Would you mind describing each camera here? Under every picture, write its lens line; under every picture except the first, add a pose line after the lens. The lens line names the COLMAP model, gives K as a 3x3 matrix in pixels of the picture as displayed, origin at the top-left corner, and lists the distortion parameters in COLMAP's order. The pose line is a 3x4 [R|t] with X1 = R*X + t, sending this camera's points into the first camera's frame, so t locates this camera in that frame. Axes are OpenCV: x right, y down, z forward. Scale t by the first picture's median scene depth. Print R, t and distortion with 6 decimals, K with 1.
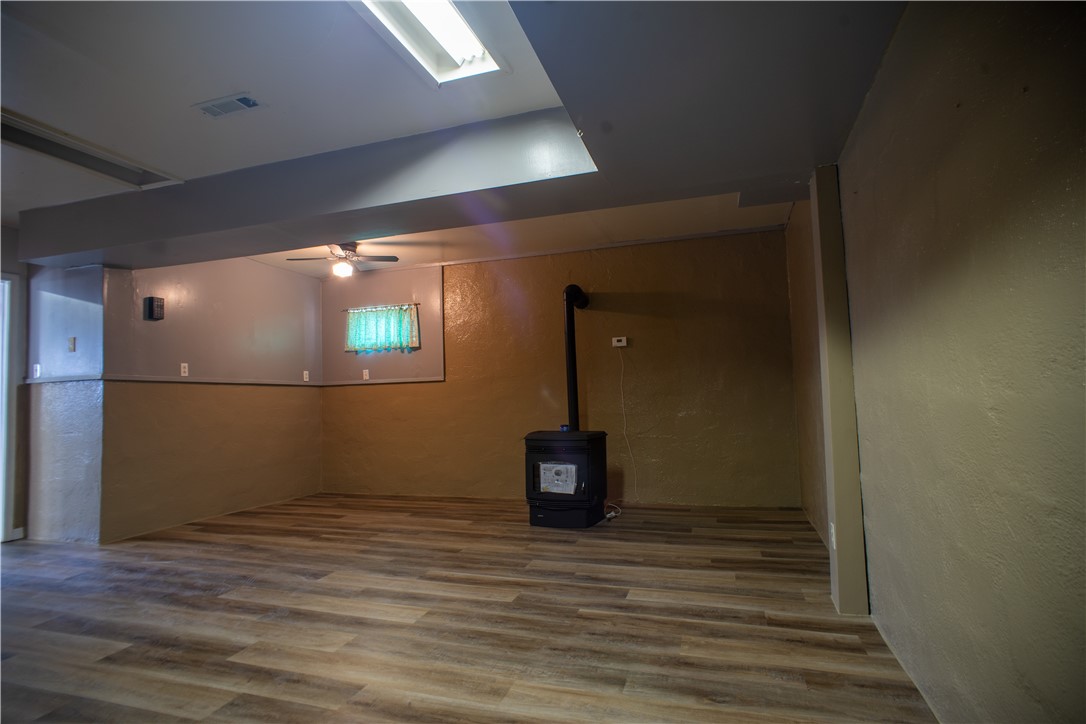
lens RADIAL K [[561.1, 0, 536.1], [0, 561.1, 365.5], [0, 0, 1]] dist [-0.019217, 0.004600]
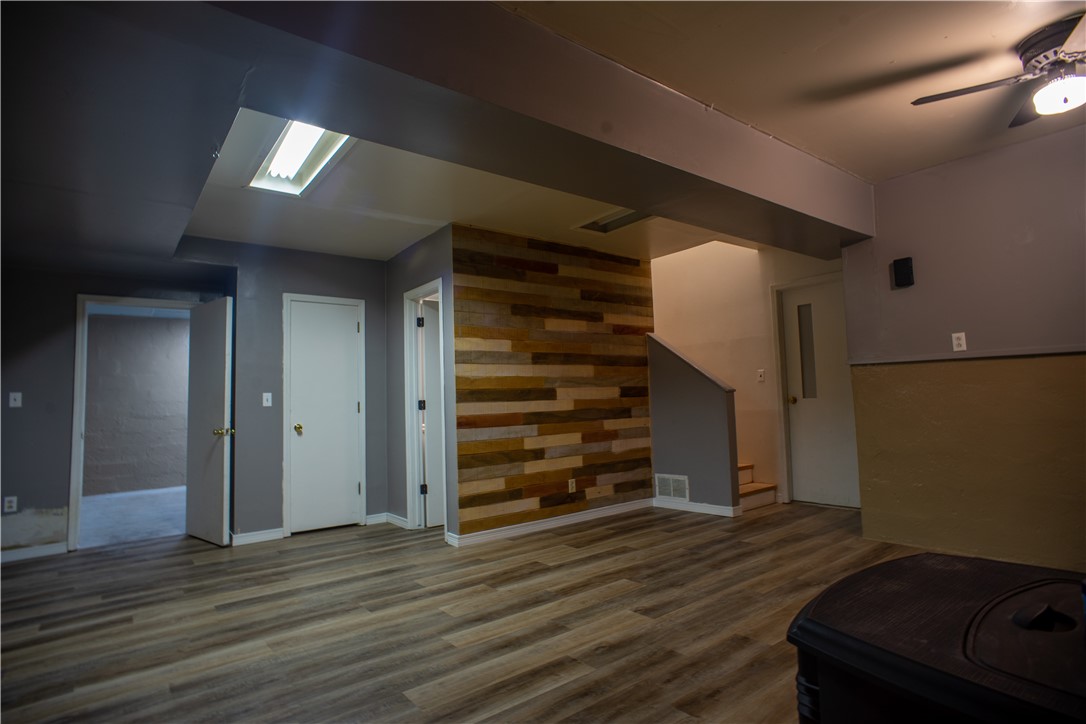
lens RADIAL K [[561.1, 0, 532.8], [0, 561.1, 358.0], [0, 0, 1]] dist [-0.019217, 0.004600]
pose [[-0.564594, -0.018952, -0.825151, 0.467222], [0.093898, 0.991771, -0.087028, 0.065139], [0.820010, -0.126616, -0.558168, 1.589495]]
